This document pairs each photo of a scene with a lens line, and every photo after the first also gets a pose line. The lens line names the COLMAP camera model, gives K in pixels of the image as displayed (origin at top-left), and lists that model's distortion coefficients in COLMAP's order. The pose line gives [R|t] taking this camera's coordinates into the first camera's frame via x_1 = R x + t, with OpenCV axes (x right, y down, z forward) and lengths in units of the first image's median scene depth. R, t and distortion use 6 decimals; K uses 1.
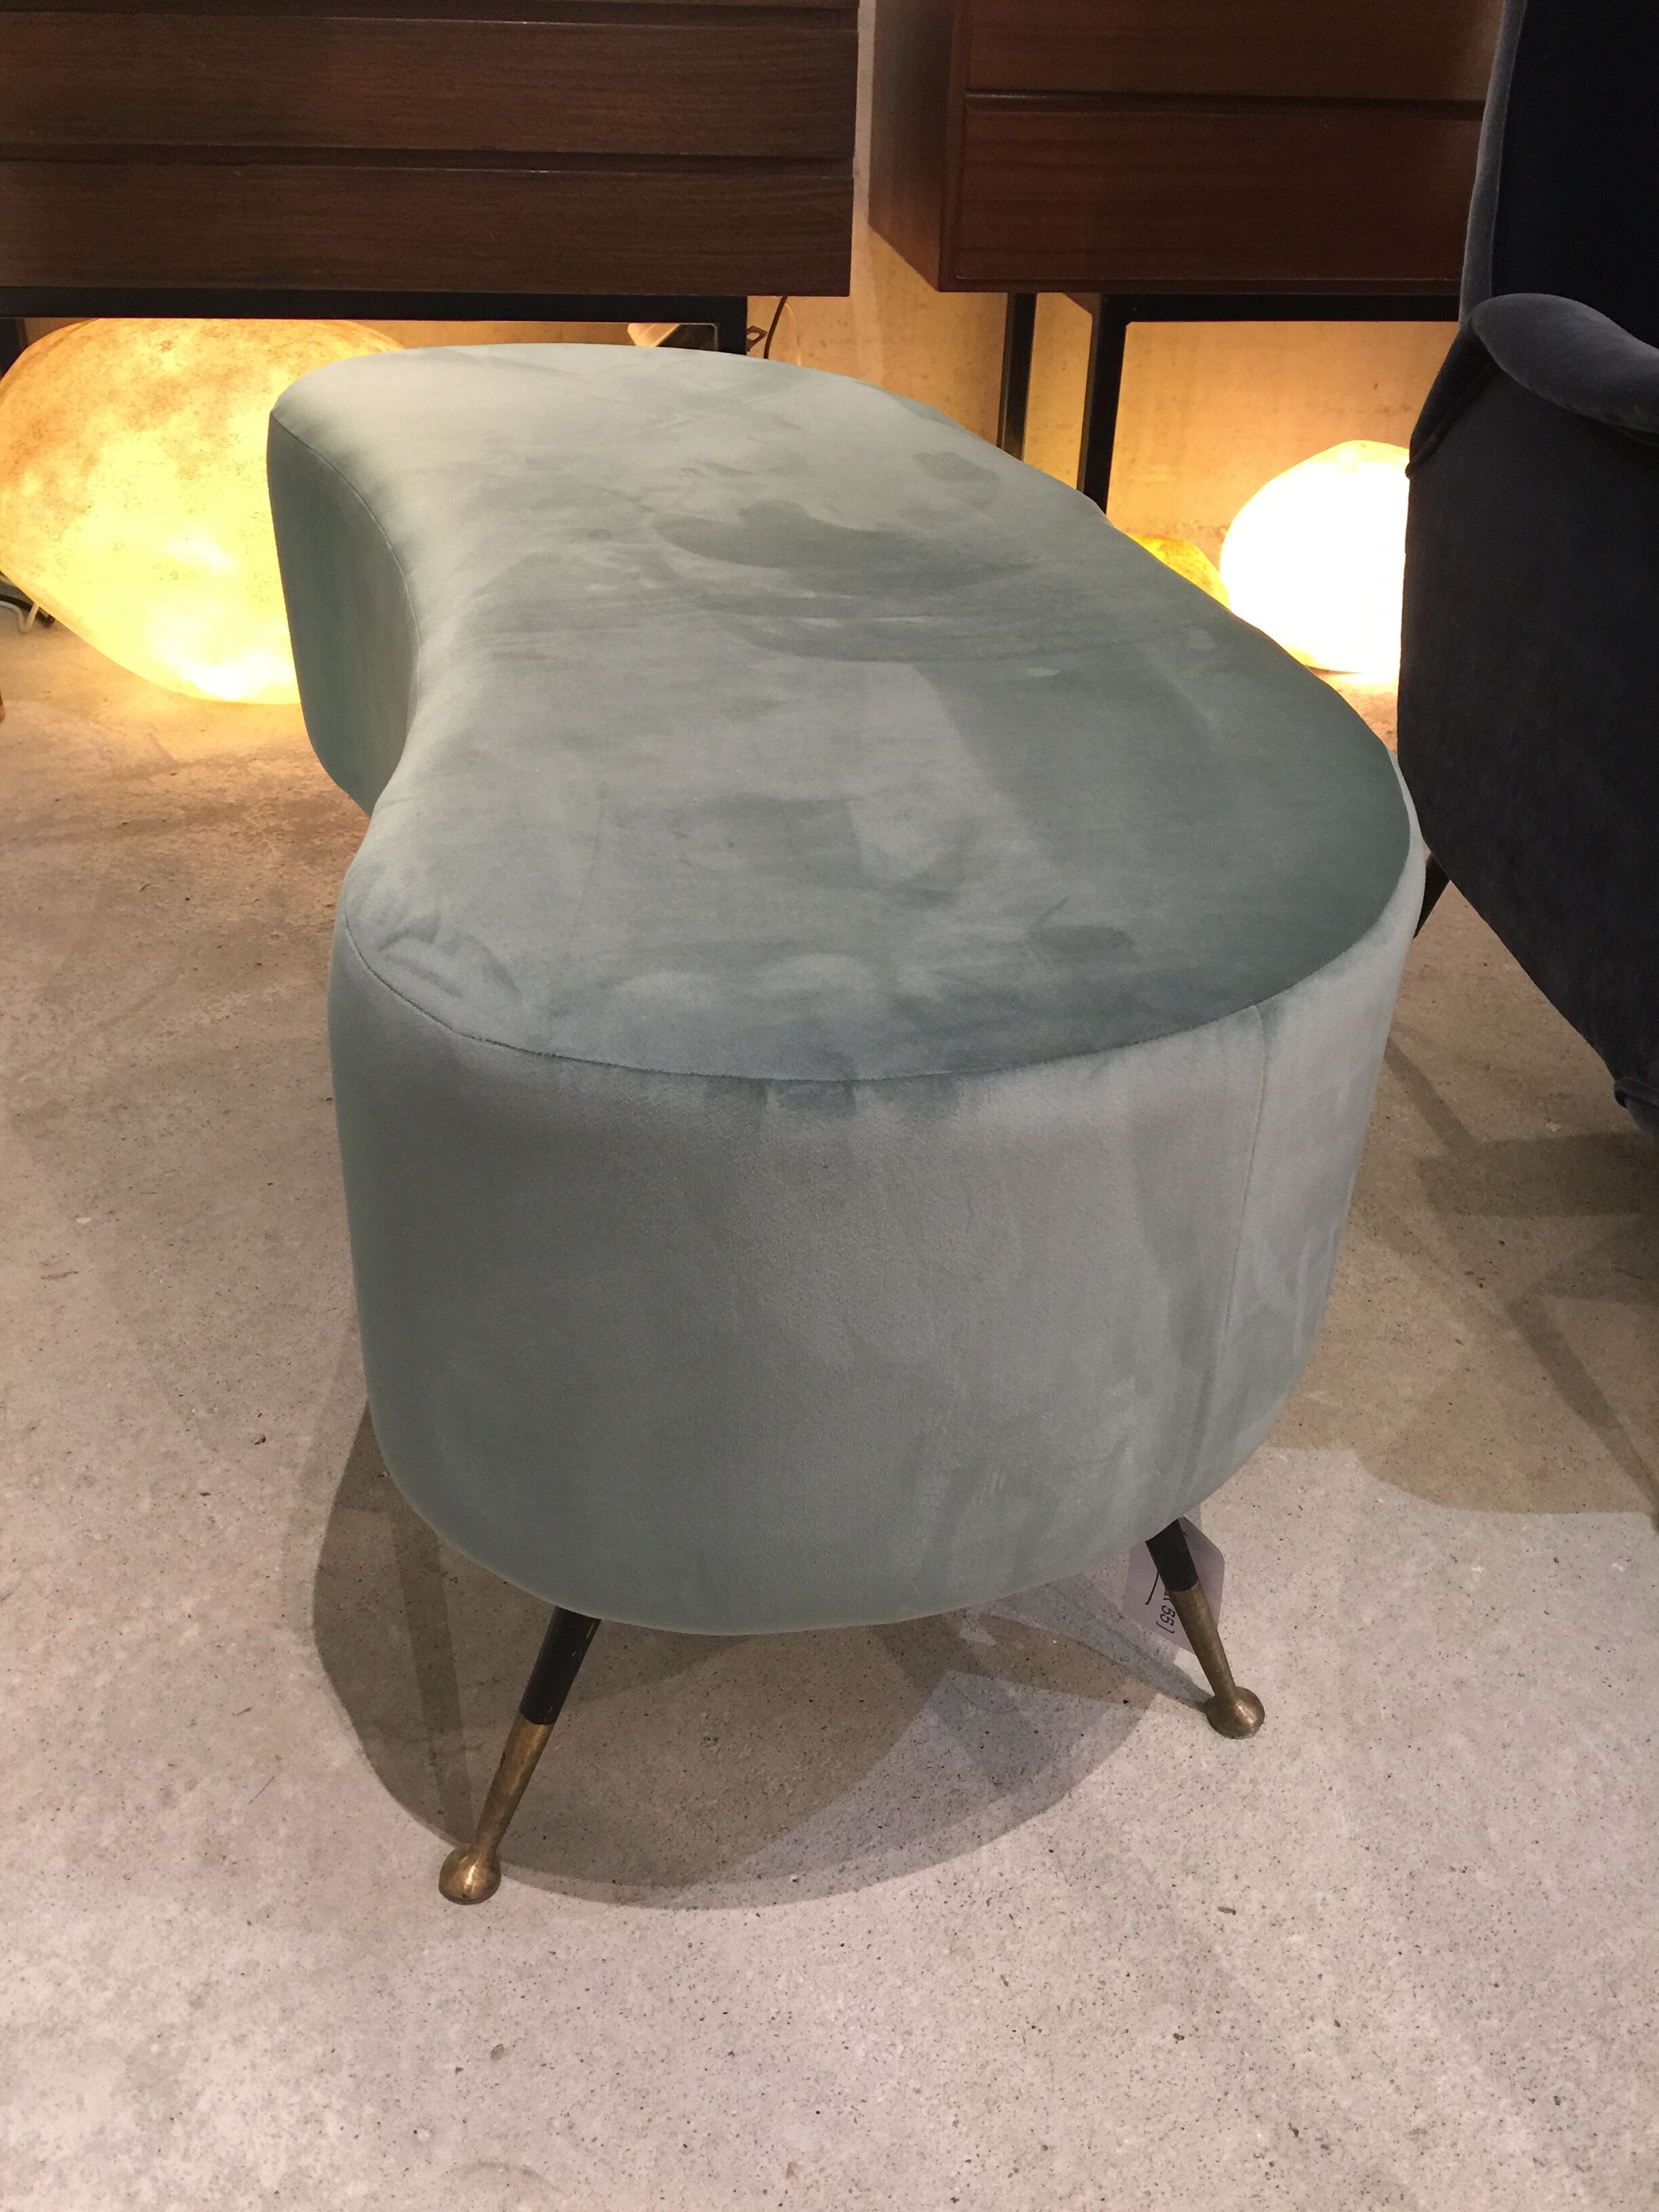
lens RADIAL K [[1875.3, 0, 833.9], [0, 1875.3, 1097.0], [0, 0, 1]] dist [0.083696, -0.134663]
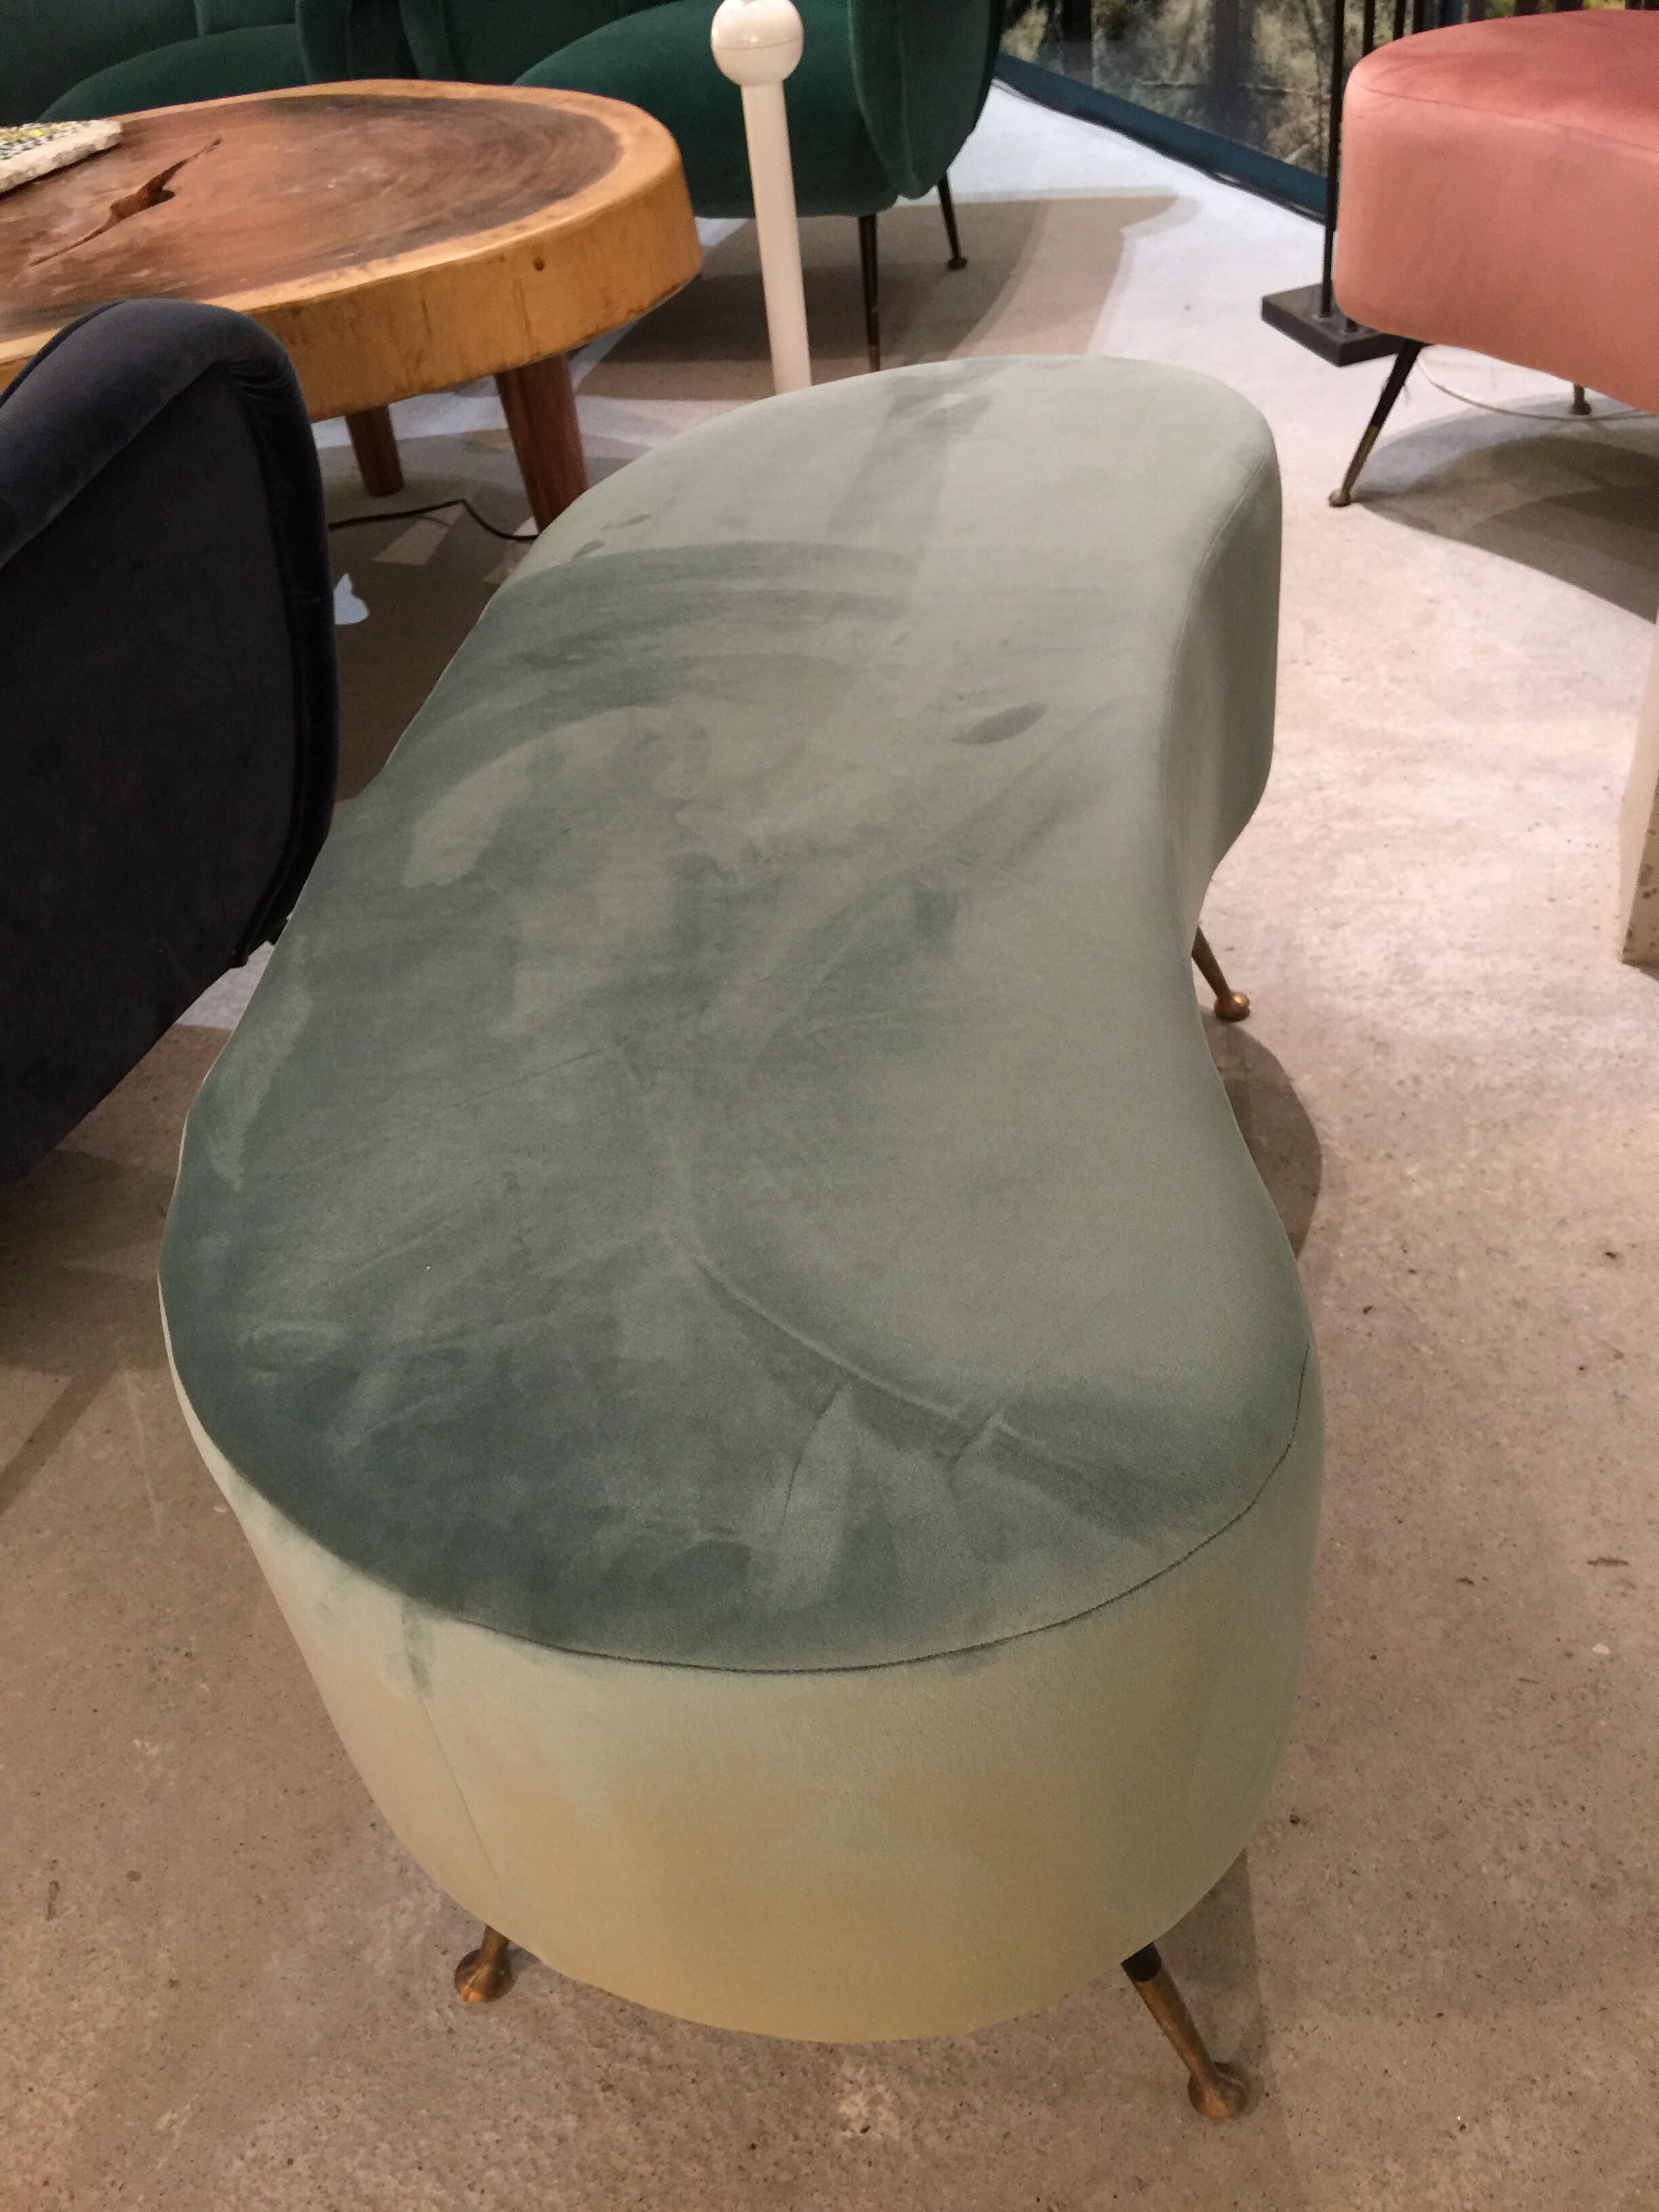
lens RADIAL K [[1875.3, 0, 823.7], [0, 1875.3, 1105.3], [0, 0, 1]] dist [0.083696, -0.134663]
pose [[-0.905063, -0.215173, 0.366826, -0.433229], [0.297789, 0.295149, 0.907860, -1.066466], [-0.303615, 0.930907, -0.203052, 1.326421]]
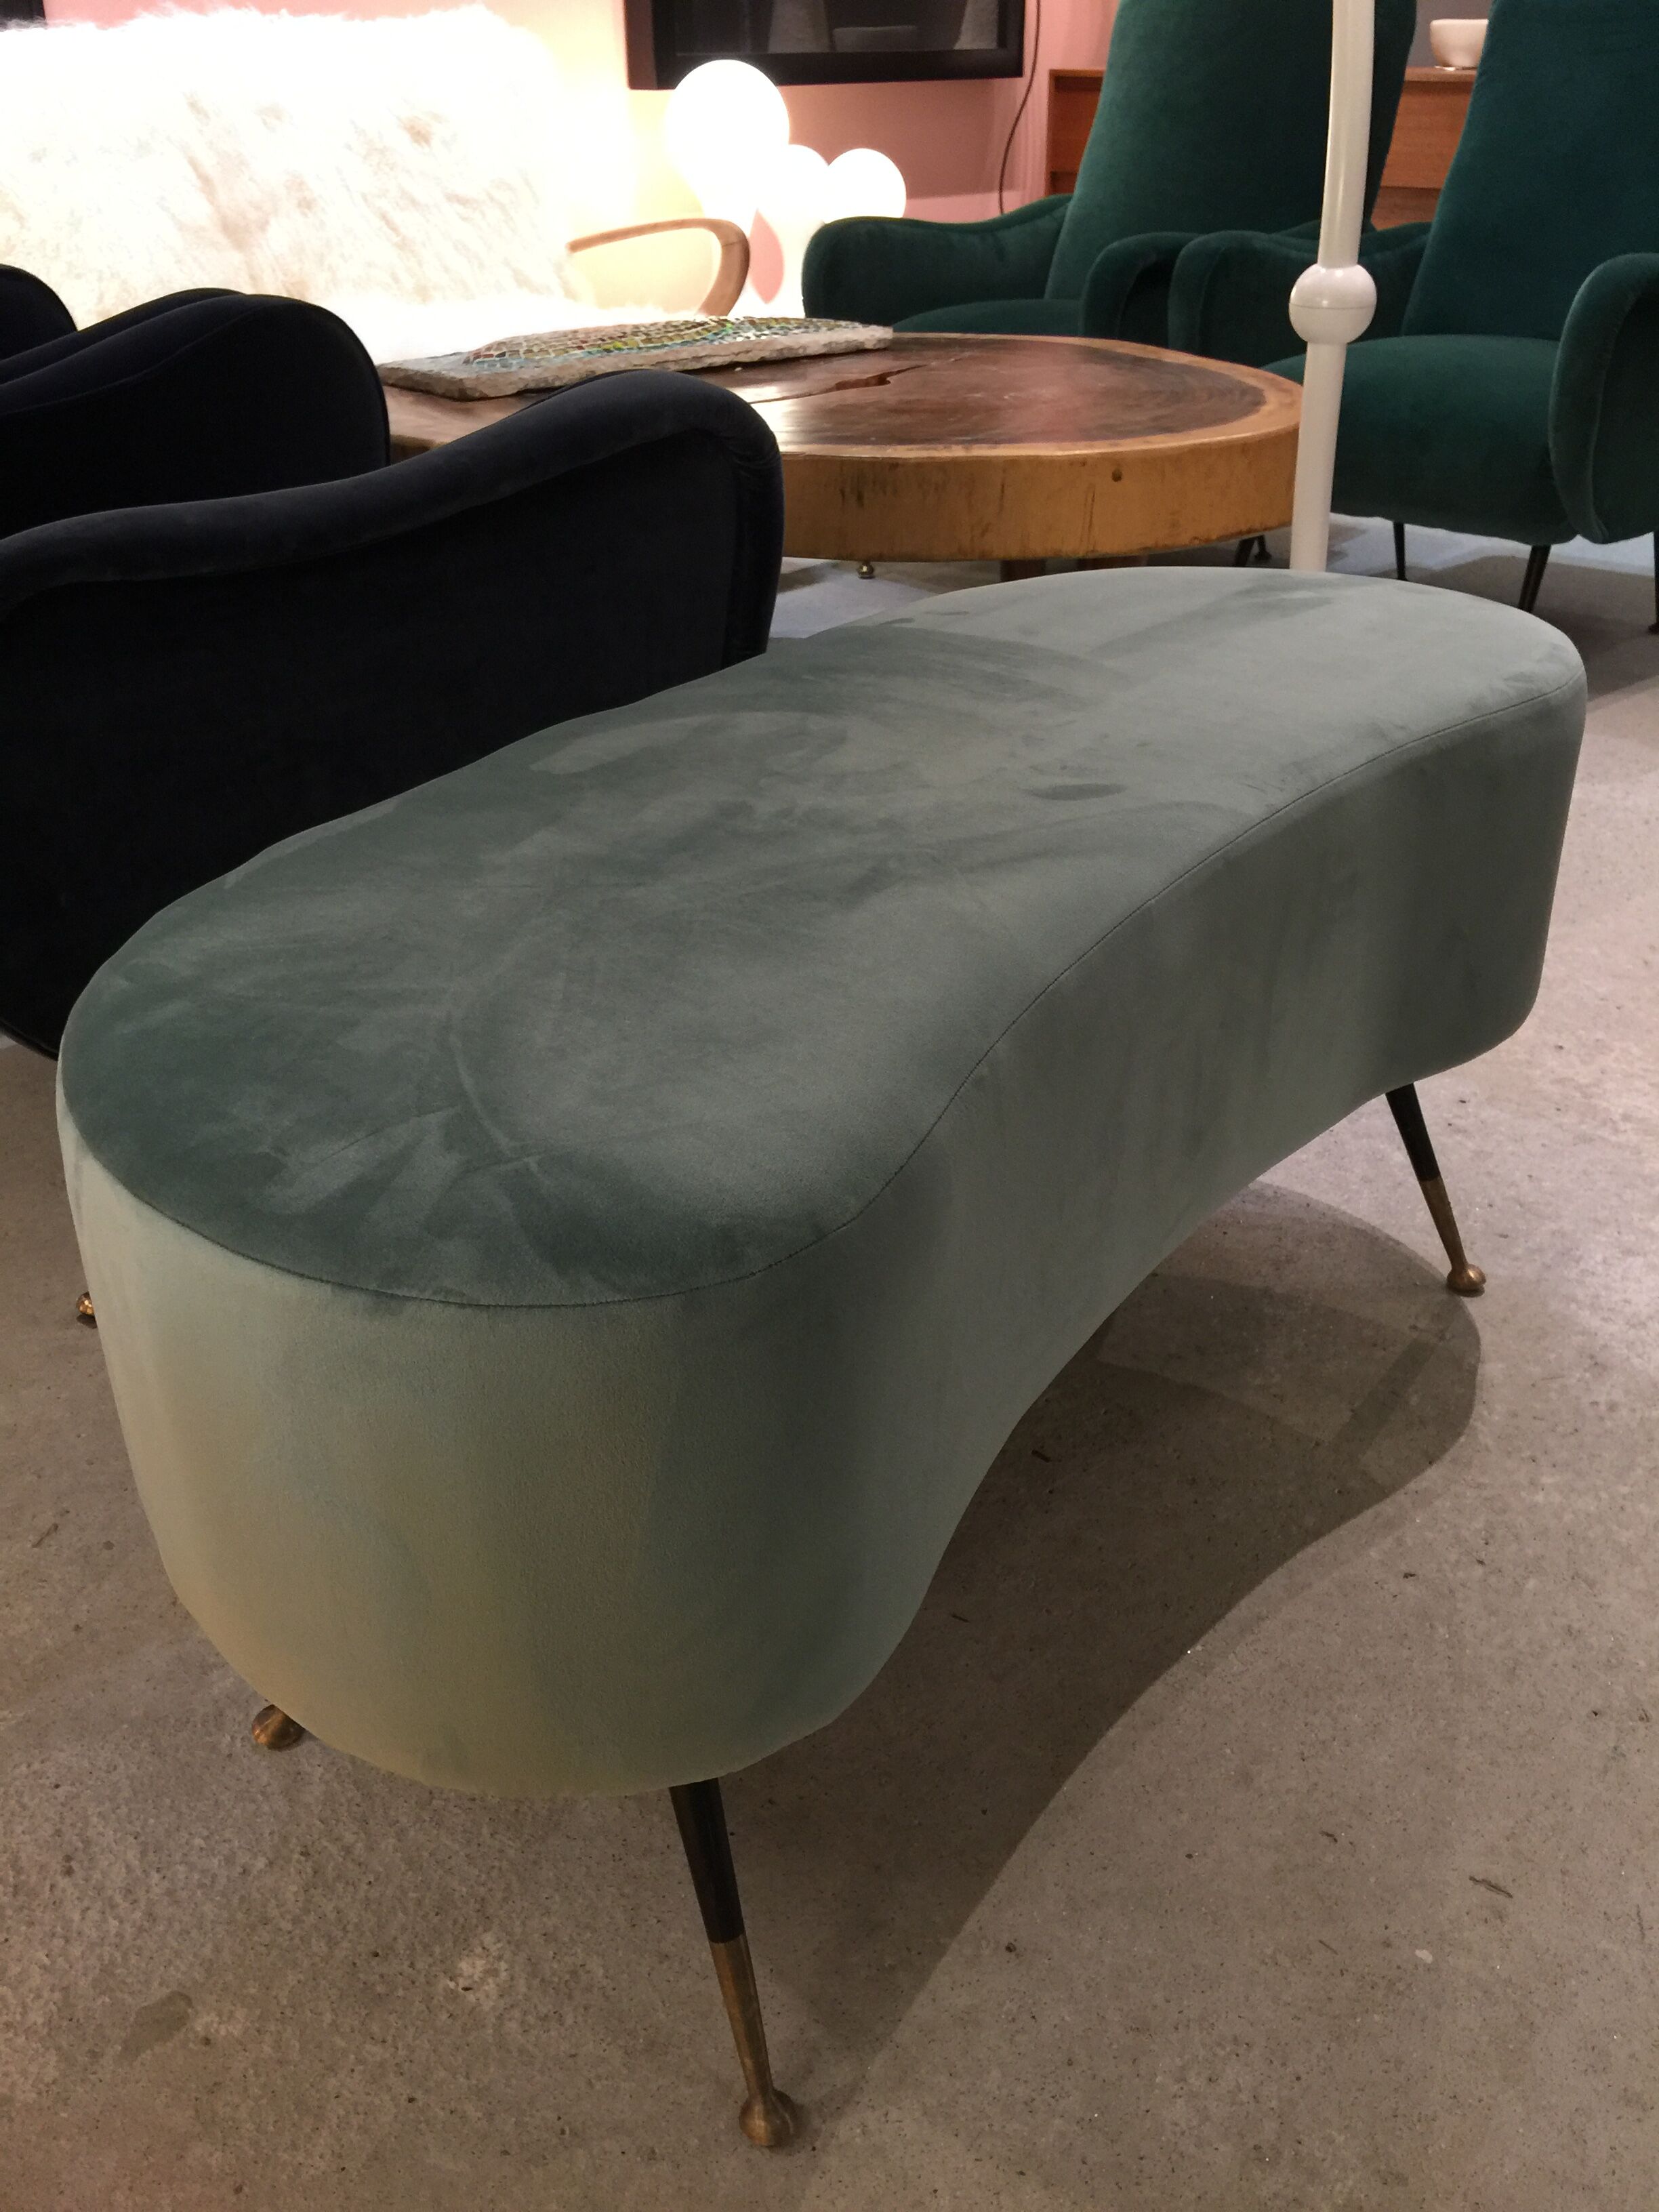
lens RADIAL K [[1875.3, 0, 842.0], [0, 1875.3, 1102.1], [0, 0, 1]] dist [0.083696, -0.134663]
pose [[-0.607538, -0.403646, 0.684081, -0.793557], [0.429303, 0.557744, 0.710367, -0.929072], [-0.668279, 0.725253, -0.165564, 1.305287]]
